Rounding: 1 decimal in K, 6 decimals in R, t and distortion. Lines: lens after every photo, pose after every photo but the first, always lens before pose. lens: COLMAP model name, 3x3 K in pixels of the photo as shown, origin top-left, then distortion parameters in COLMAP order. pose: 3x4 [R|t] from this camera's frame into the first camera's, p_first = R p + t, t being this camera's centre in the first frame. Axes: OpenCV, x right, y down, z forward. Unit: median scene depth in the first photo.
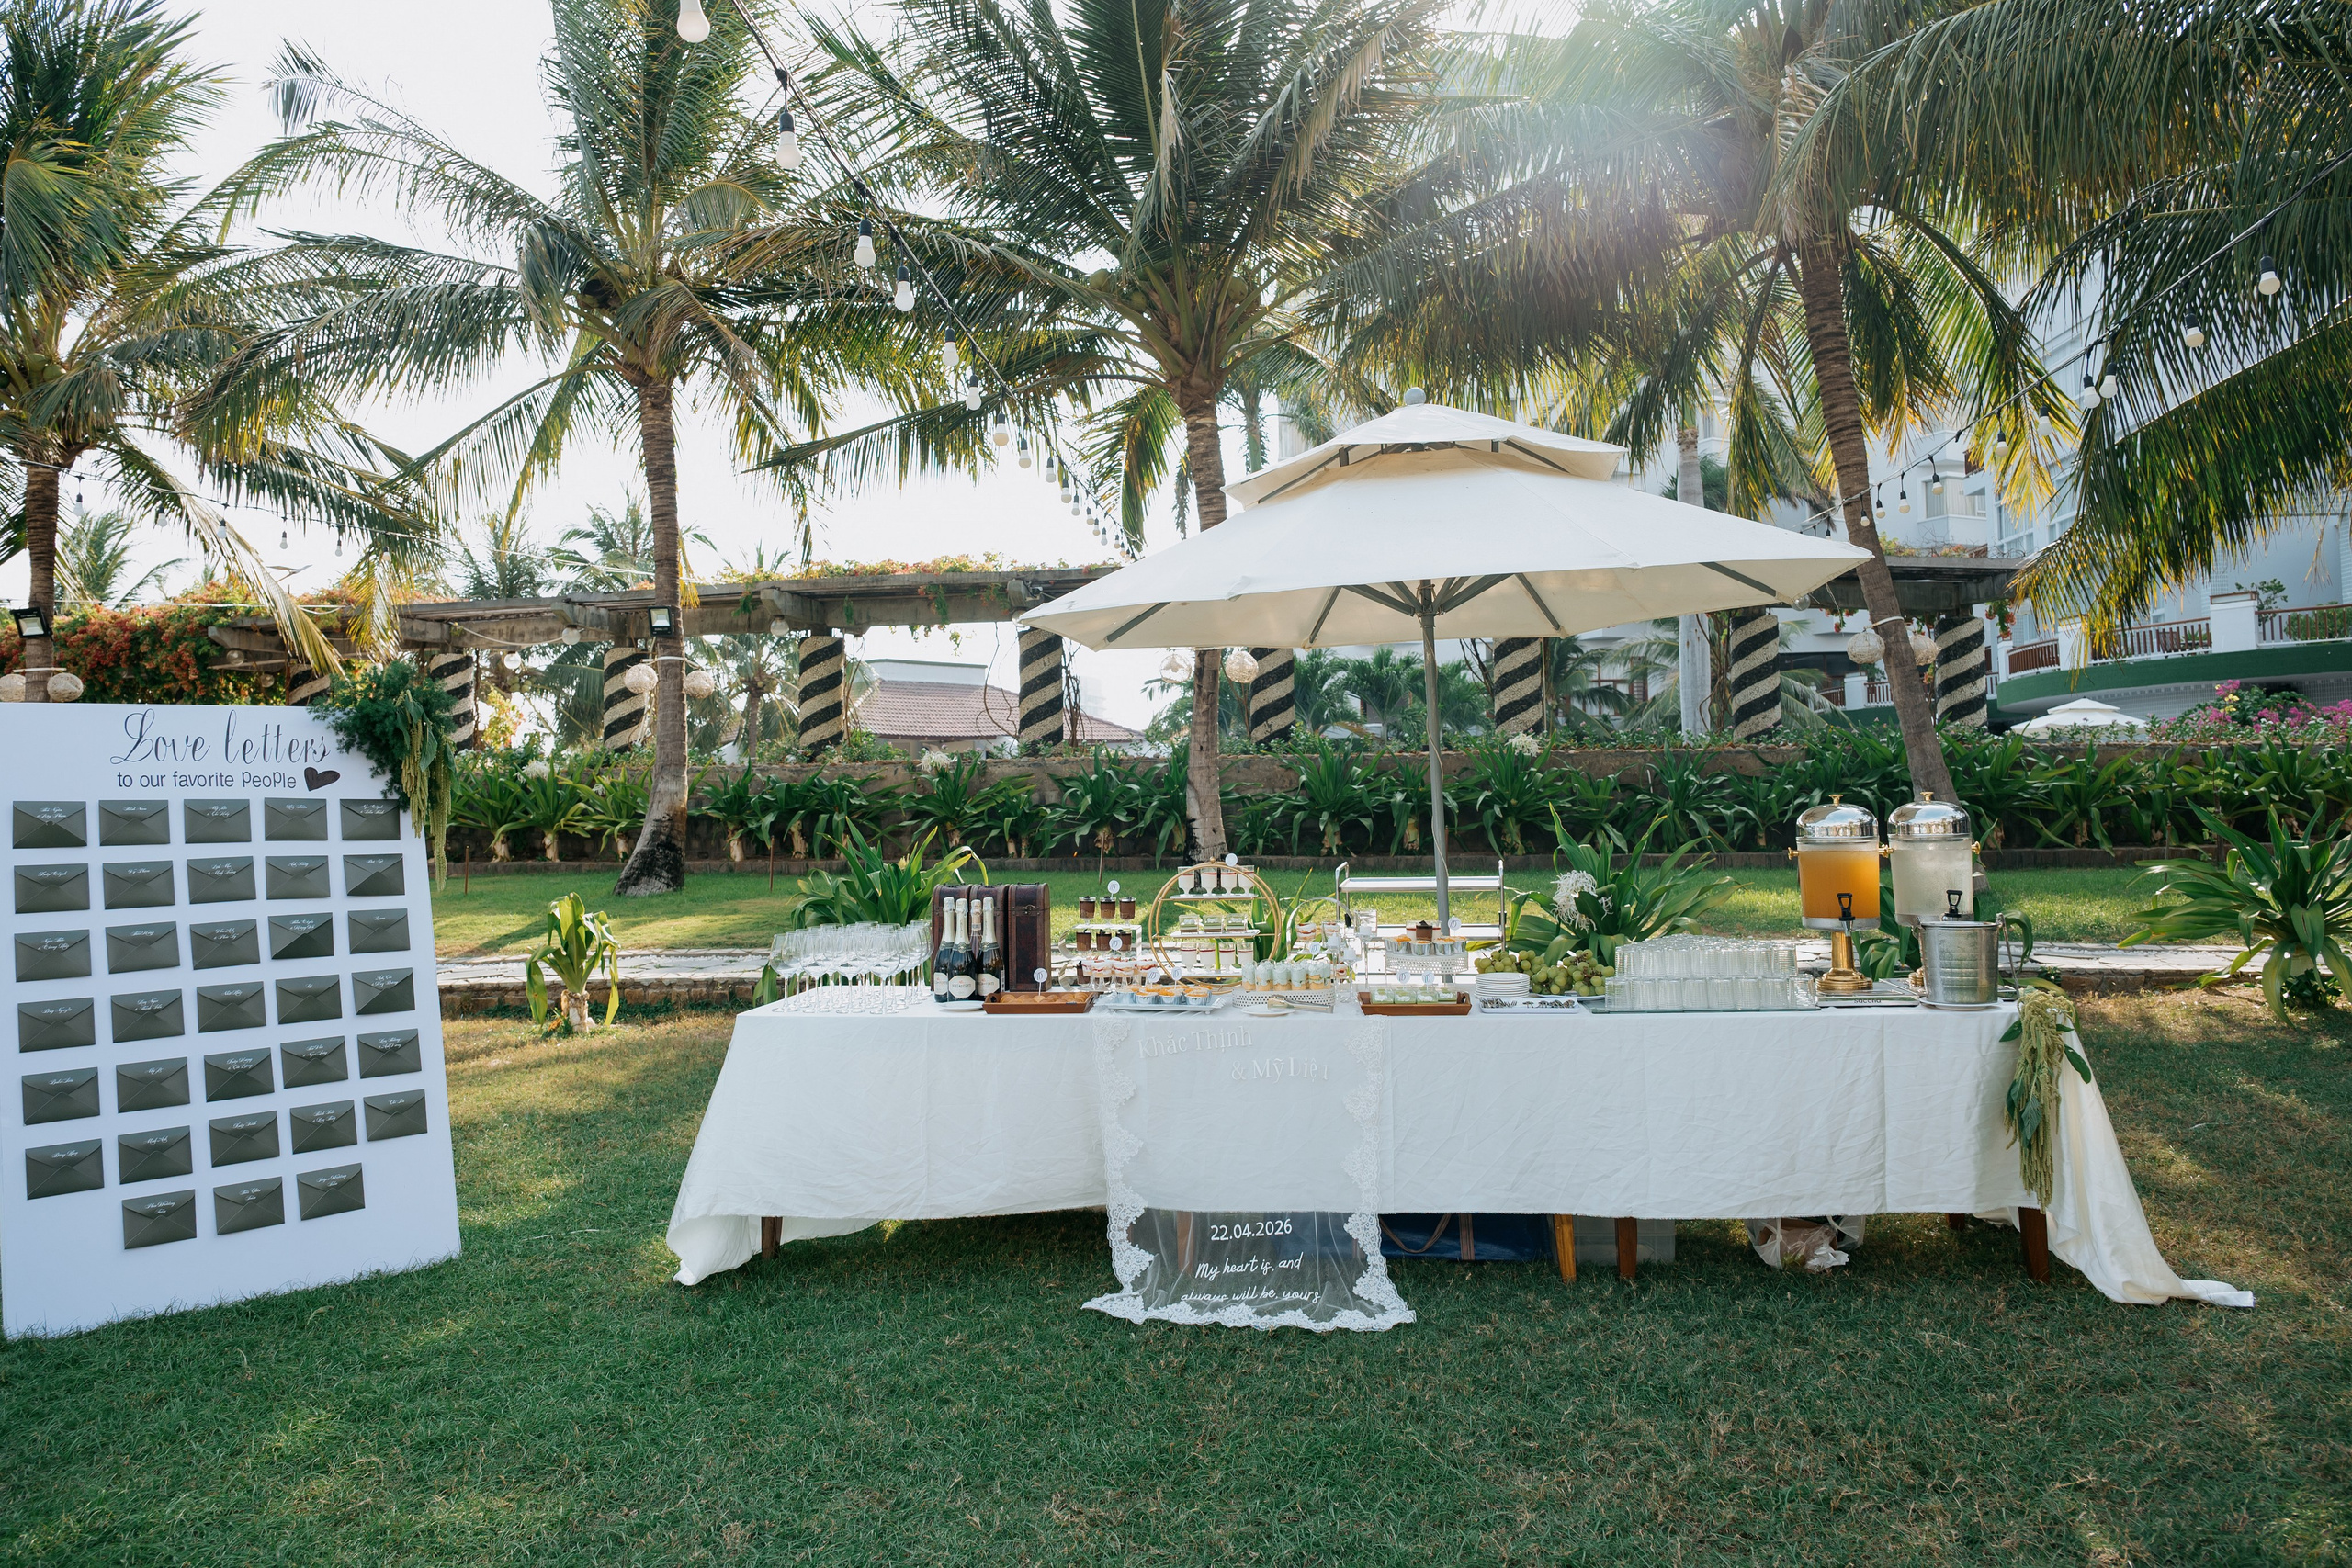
lens RADIAL K [[1619.1, 0, 1176.5], [0, 1619.1, 781.4], [0, 0, 1]] dist [0.004807, 0.000825]
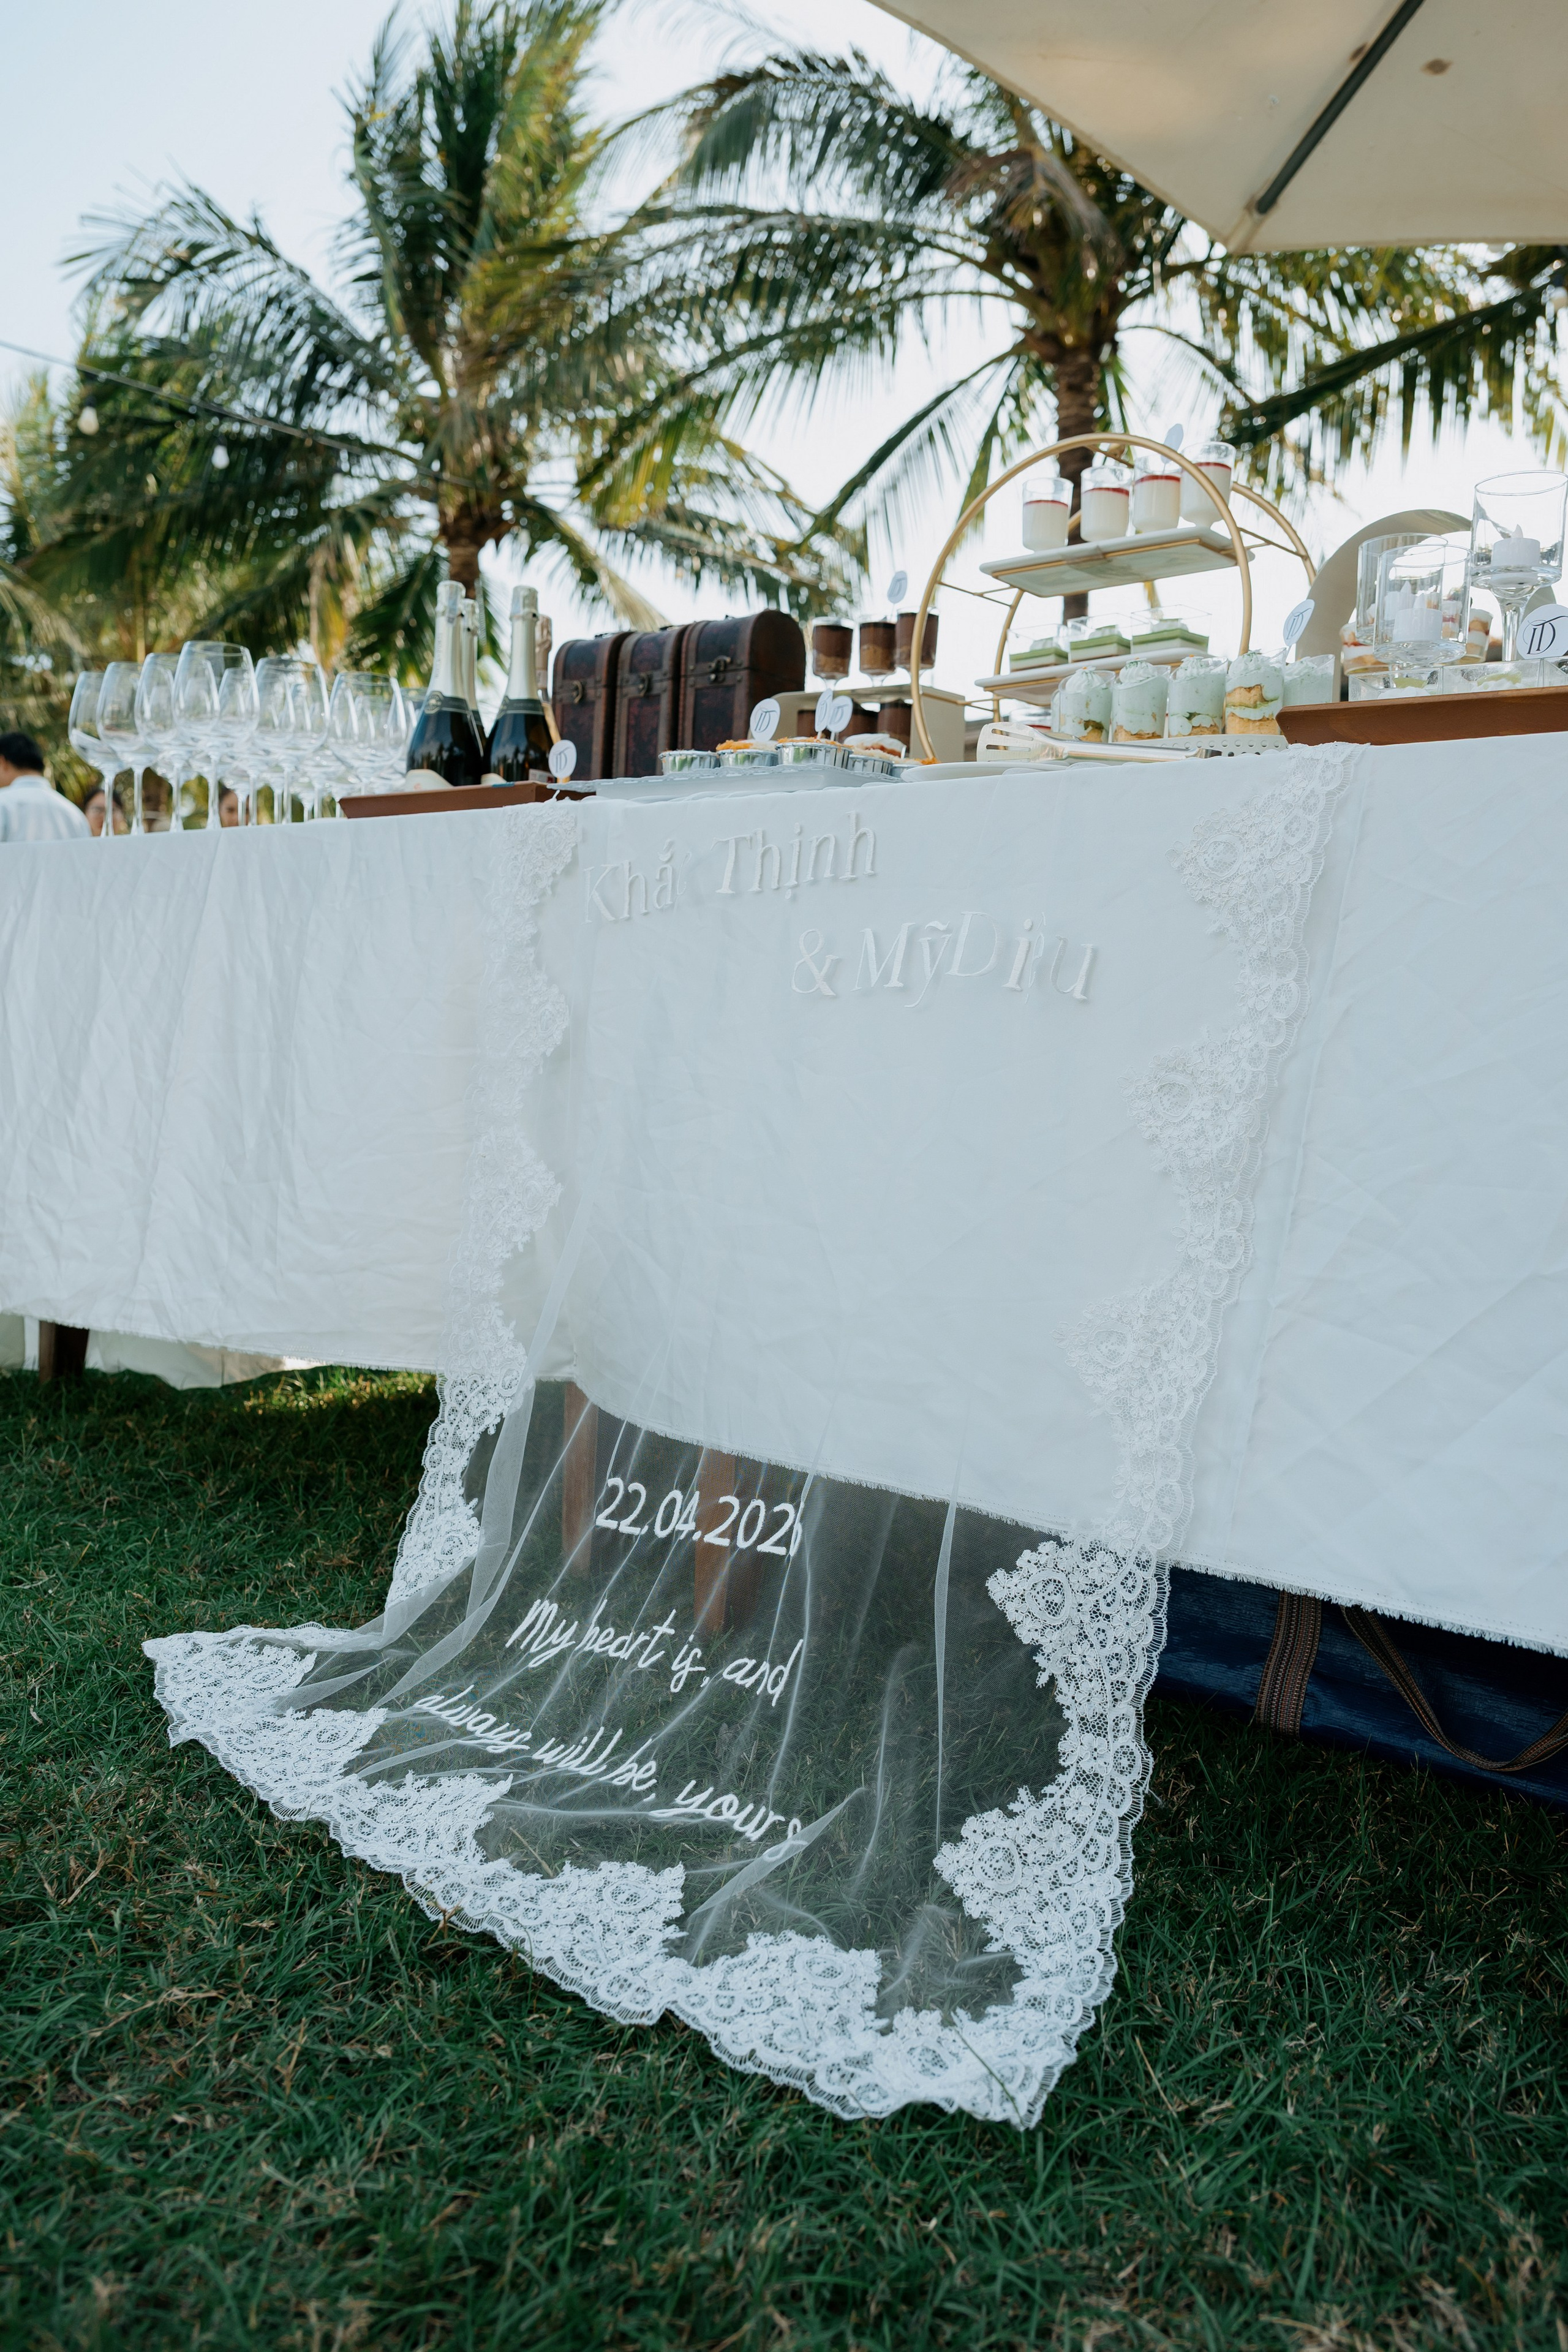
lens RADIAL K [[1777.4, 0, 782.2], [0, 1777.4, 1179.2], [0, 0, 1]] dist [-0.007275, -0.001902]
pose [[0.817844, 0.085152, -0.569105, 0.220074], [-0.036508, 0.994677, 0.096362, 0.193414], [0.574281, -0.058032, 0.816599, 0.776126]]
